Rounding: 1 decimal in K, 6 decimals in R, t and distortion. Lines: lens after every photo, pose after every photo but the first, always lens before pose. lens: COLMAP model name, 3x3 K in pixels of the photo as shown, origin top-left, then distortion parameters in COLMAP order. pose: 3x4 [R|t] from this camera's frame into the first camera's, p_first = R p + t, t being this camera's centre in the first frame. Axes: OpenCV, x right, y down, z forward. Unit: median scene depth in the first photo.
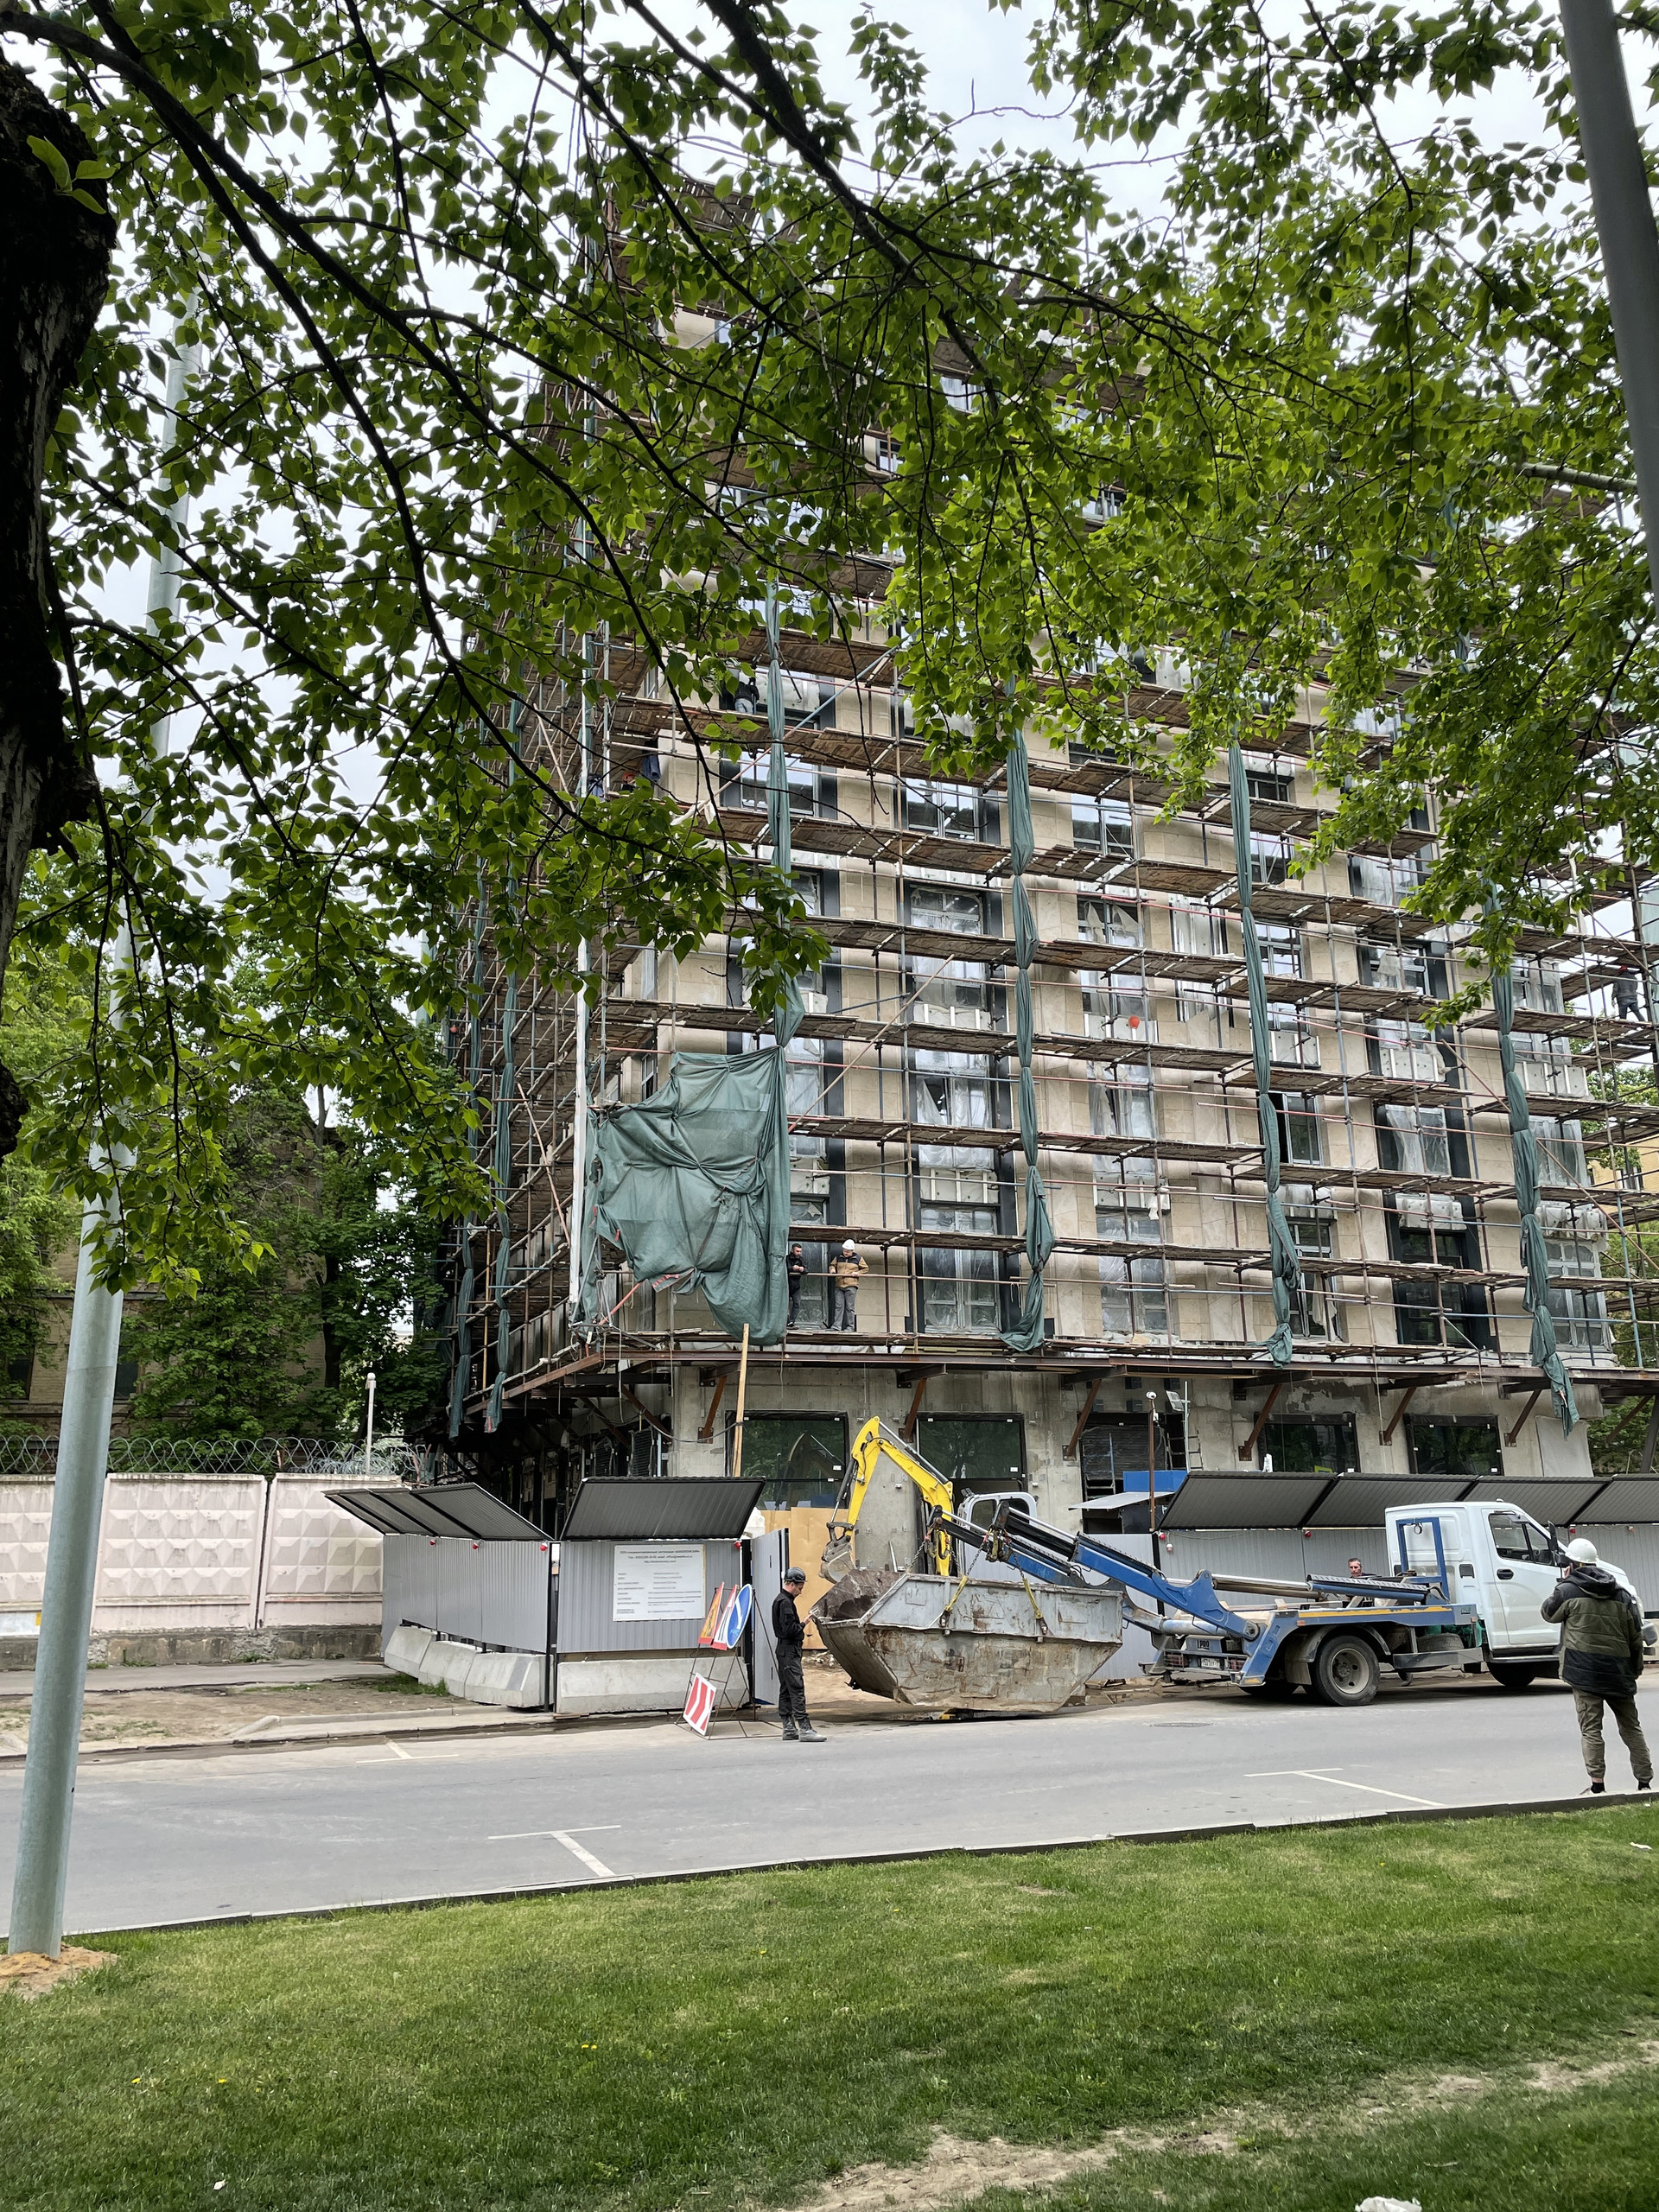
lens RADIAL K [[1690.8, 0, 829.5], [0, 1690.8, 1106.0], [0, 0, 1]] dist [0.093539, -0.115871]
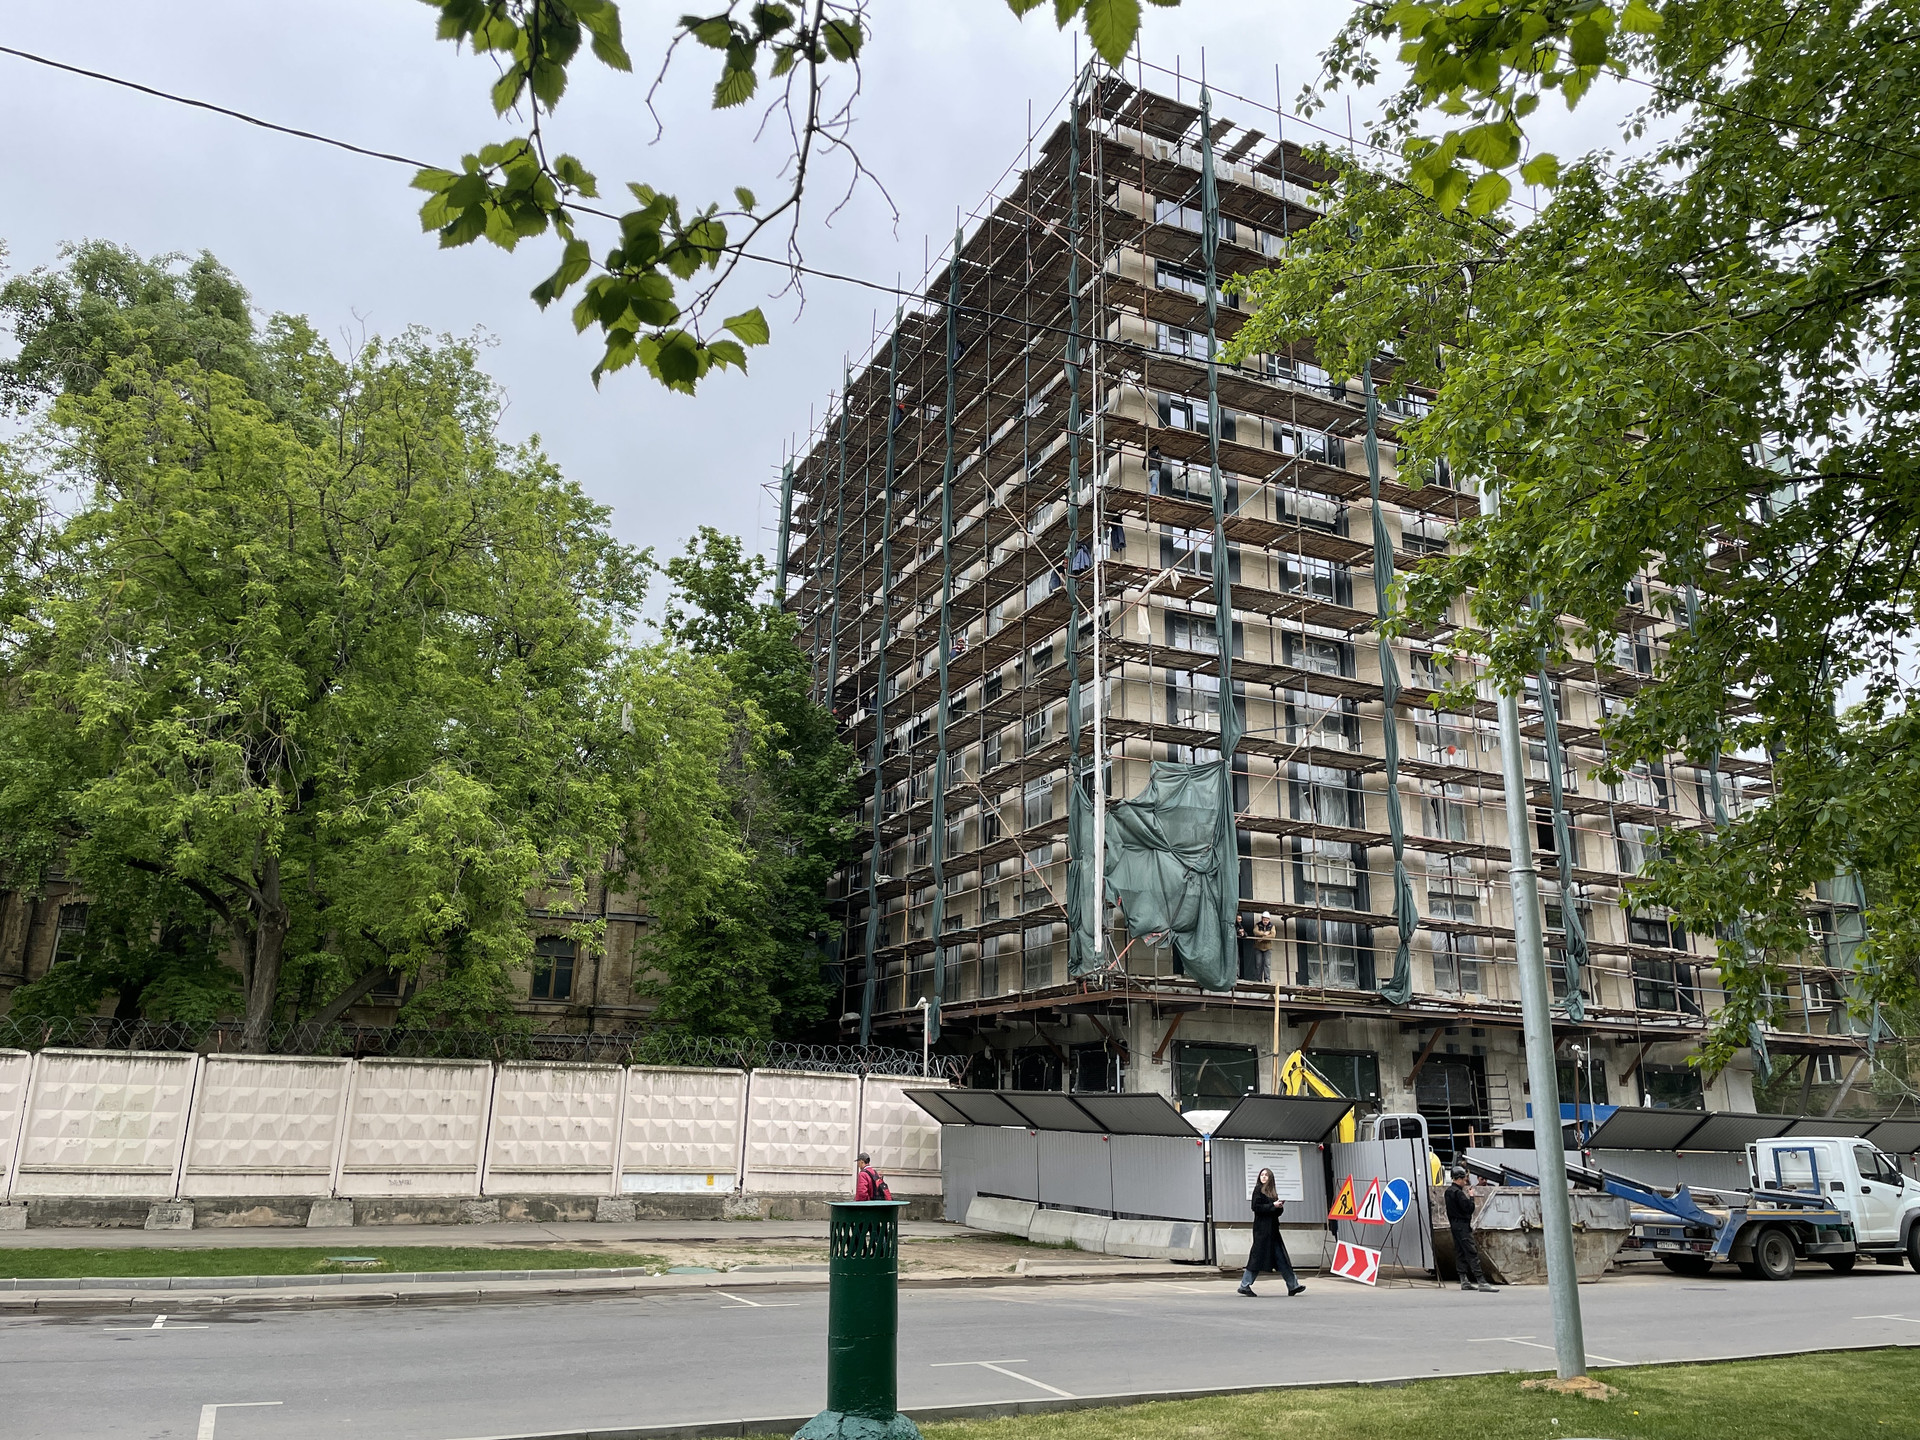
lens RADIAL K [[1467.6, 0, 983.6], [0, 1467.6, 708.1], [0, 0, 1]] dist [0.093539, -0.115871]
pose [[0.995451, 0.059059, 0.074758, -0.281645], [-0.056536, 0.997772, -0.035428, -0.022798], [-0.076683, 0.031040, 0.996572, -0.111153]]
